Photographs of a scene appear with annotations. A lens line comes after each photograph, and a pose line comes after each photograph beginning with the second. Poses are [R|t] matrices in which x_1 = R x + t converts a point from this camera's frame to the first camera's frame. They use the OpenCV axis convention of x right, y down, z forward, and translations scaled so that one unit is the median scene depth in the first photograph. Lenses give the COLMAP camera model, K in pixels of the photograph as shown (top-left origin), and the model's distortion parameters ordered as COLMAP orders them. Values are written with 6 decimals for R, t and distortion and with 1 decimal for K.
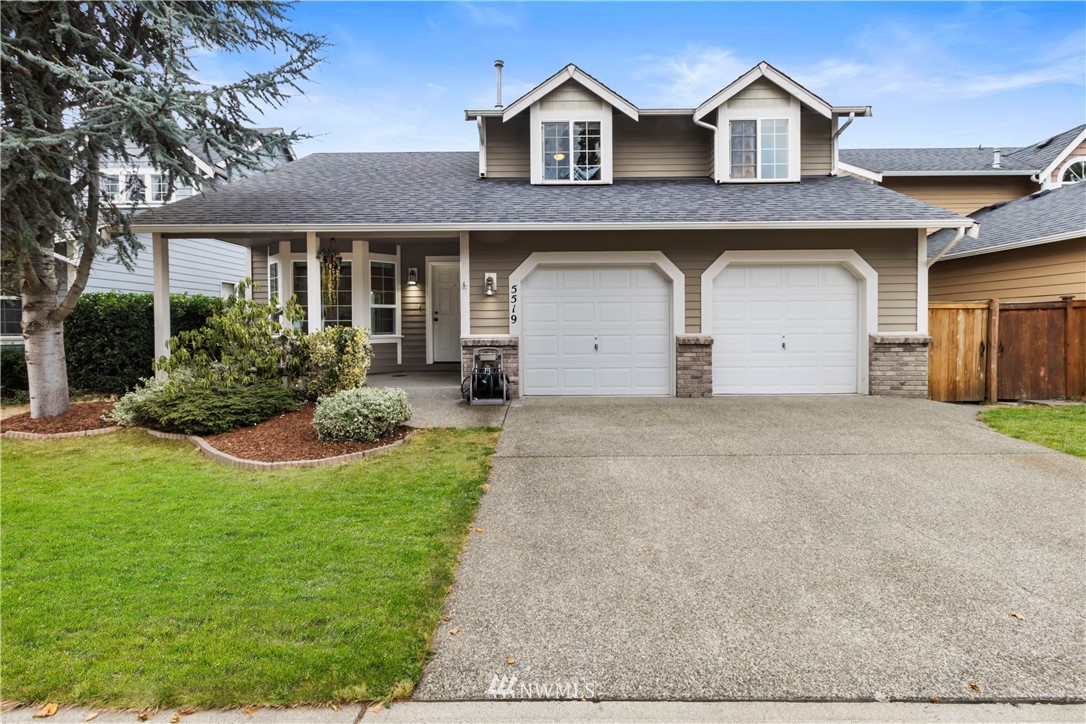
lens RADIAL K [[515.0, 0, 546.0], [0, 515.0, 339.6], [0, 0, 1]] dist [0.004939, 0.000364]
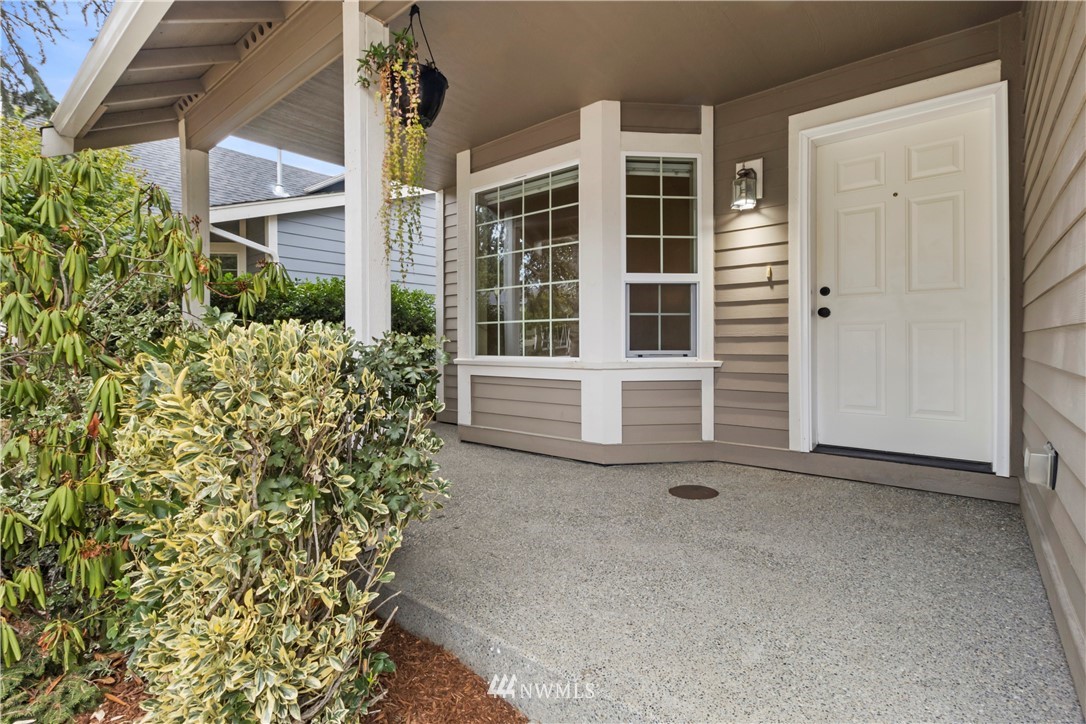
lens RADIAL K [[515.0, 0, 546.7], [0, 515.0, 342.5], [0, 0, 1]] dist [0.004939, 0.000364]
pose [[0.773906, 0.004101, -0.633287, -0.146607], [-0.008597, 0.999955, -0.004030, -0.017882], [0.633242, 0.008563, 0.773906, 0.657617]]
